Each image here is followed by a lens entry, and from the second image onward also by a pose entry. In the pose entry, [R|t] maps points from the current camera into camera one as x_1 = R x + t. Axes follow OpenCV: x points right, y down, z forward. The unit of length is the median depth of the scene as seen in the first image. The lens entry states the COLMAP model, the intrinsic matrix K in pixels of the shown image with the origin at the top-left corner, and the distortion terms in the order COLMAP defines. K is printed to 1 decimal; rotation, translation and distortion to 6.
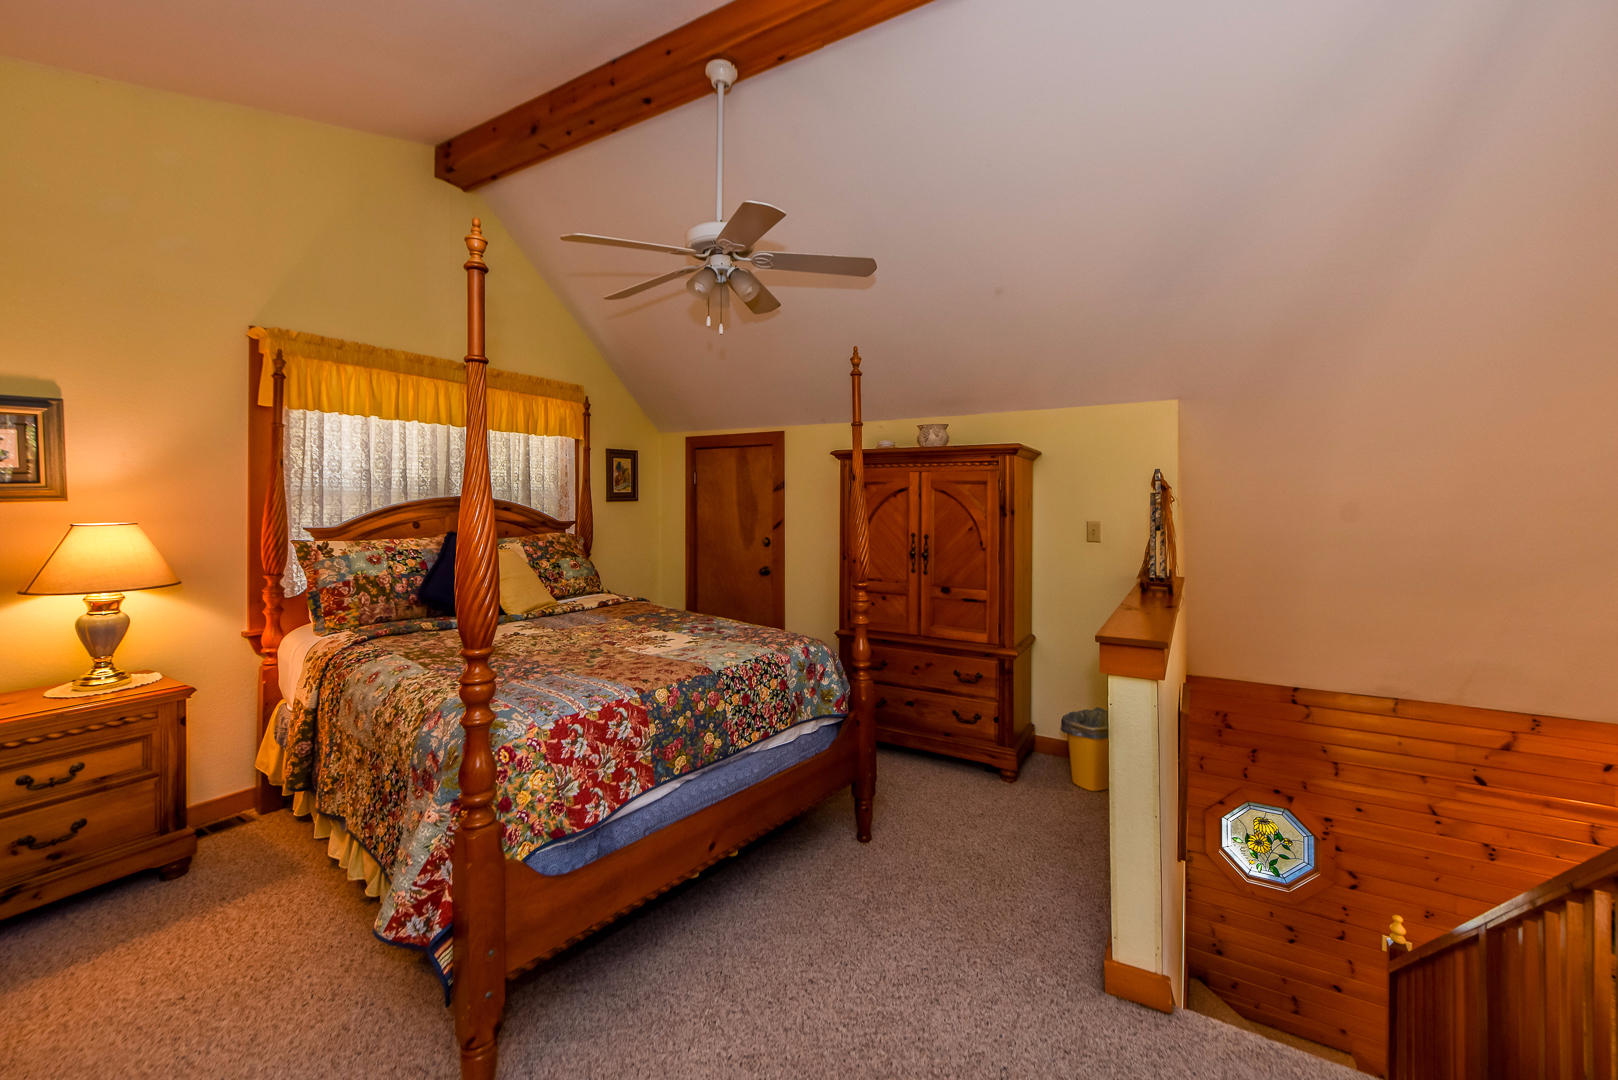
lens RADIAL K [[641.1, 0, 806.9], [0, 641.1, 504.5], [0, 0, 1]] dist [-0.001816, -0.000557]
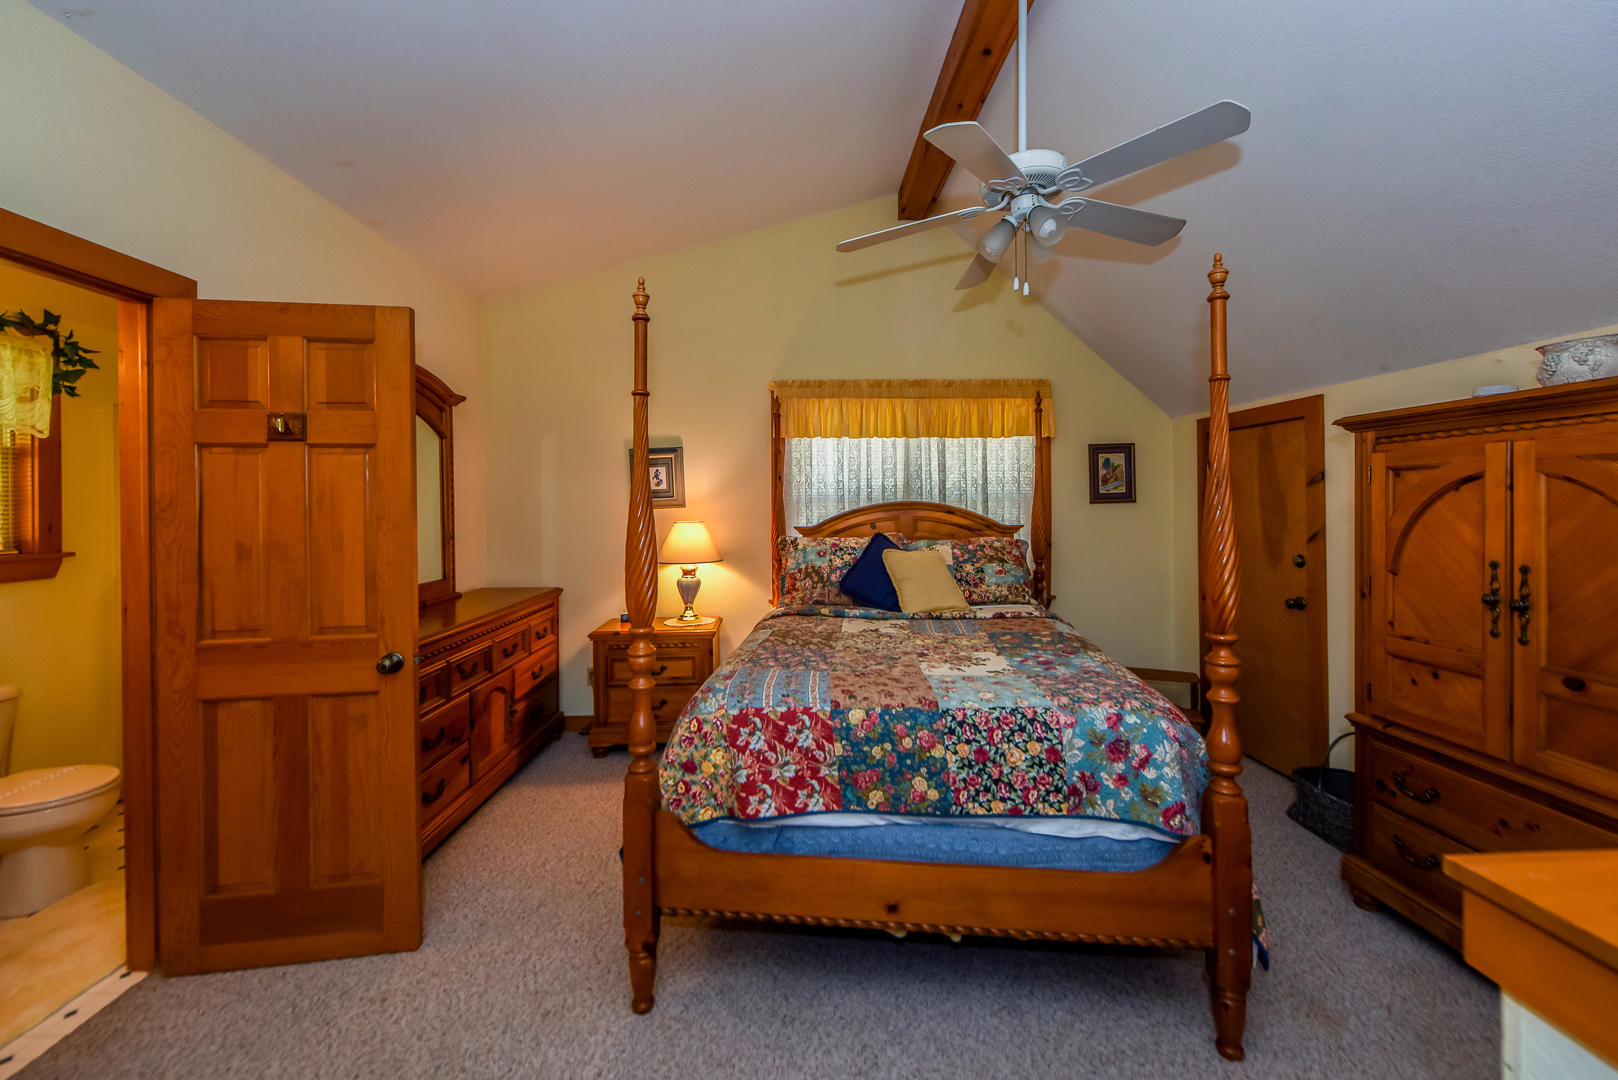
lens RADIAL K [[641.1, 0, 806.9], [0, 641.1, 504.5], [0, 0, 1]] dist [-0.001816, -0.000557]
pose [[0.544495, -0.008131, -0.838725, 0.421994], [0.006988, 0.999962, -0.005158, -0.002861], [0.838735, -0.003052, 0.544531, 0.360258]]
